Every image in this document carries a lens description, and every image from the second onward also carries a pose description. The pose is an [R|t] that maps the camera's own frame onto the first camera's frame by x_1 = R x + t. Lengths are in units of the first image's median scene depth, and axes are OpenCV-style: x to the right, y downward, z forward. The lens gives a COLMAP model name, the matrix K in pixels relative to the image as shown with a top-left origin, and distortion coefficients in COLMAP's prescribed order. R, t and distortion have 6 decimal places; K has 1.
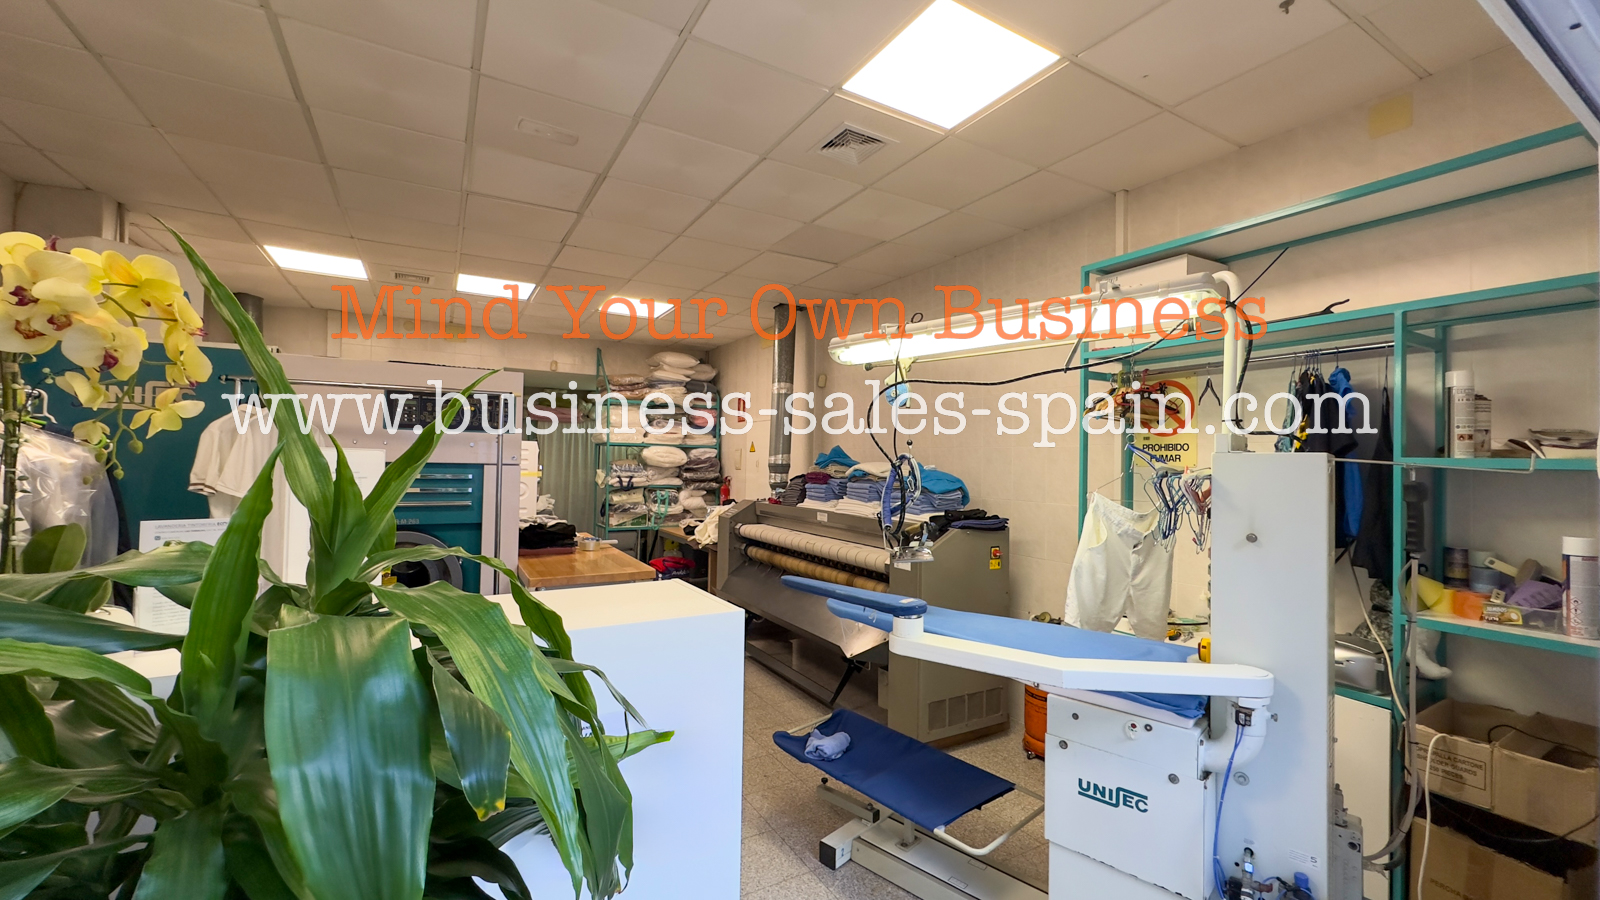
lens RADIAL K [[633.8, 0, 800.0], [0, 633.8, 450.0], [0, 0, 1]] dist [-0.002251, -0.000252]
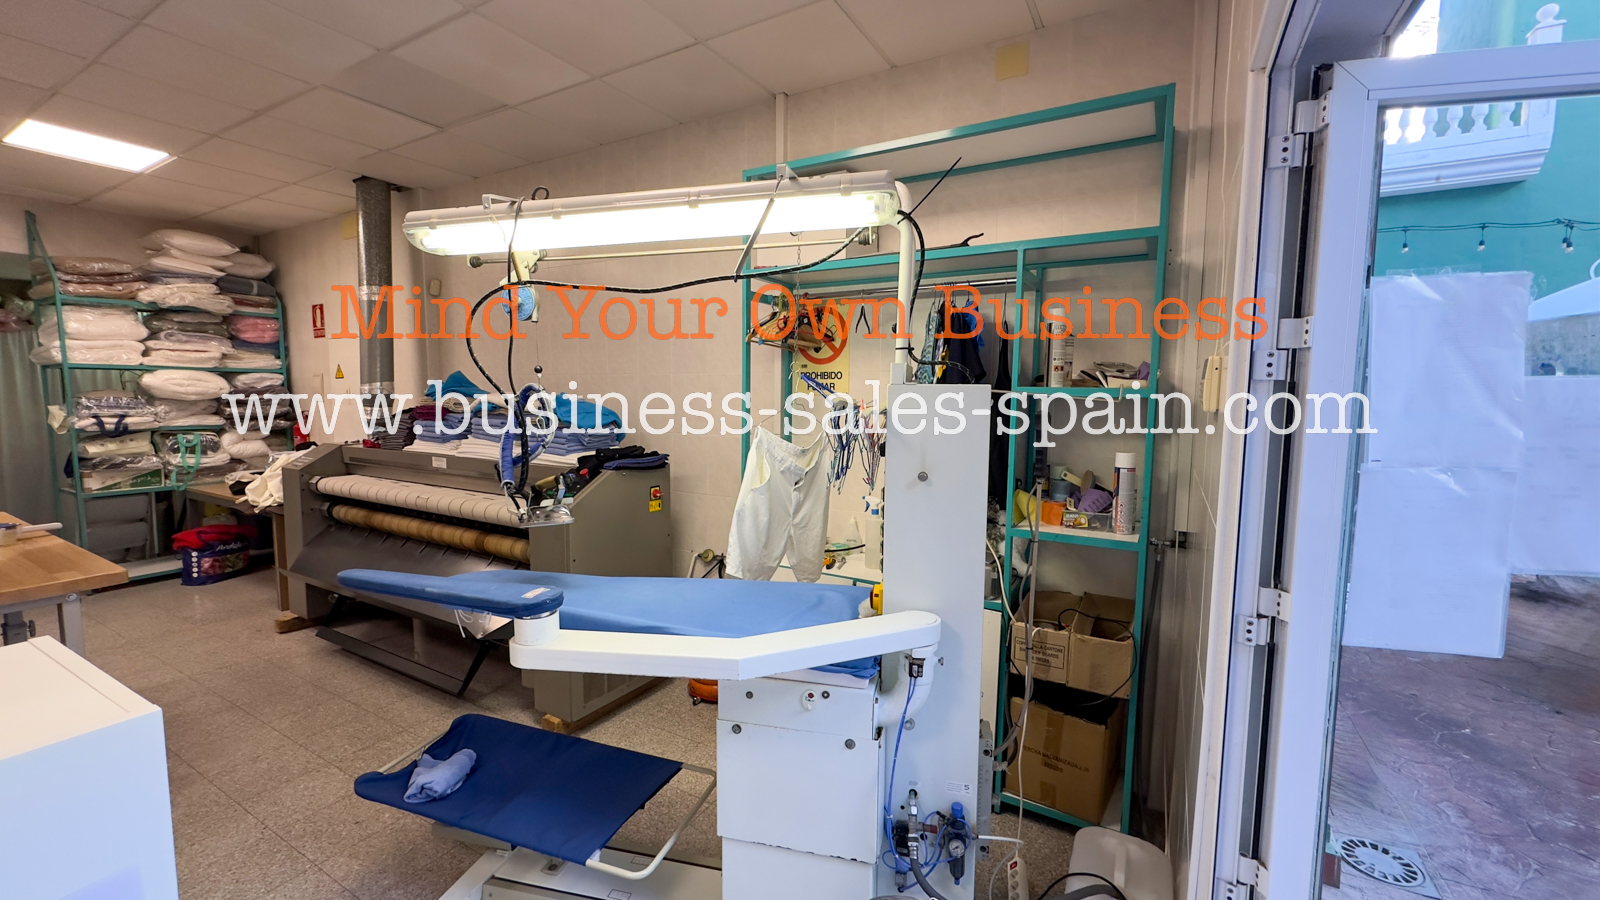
lens RADIAL K [[640.7, 0, 795.9], [0, 640.7, 446.4], [0, 0, 1]] dist [-0.000946, -0.000211]
pose [[0.870375, -0.051976, 0.489639, 0.055262], [-0.002579, 0.993918, 0.110092, -0.004931], [-0.492383, -0.097084, 0.864947, 0.167836]]
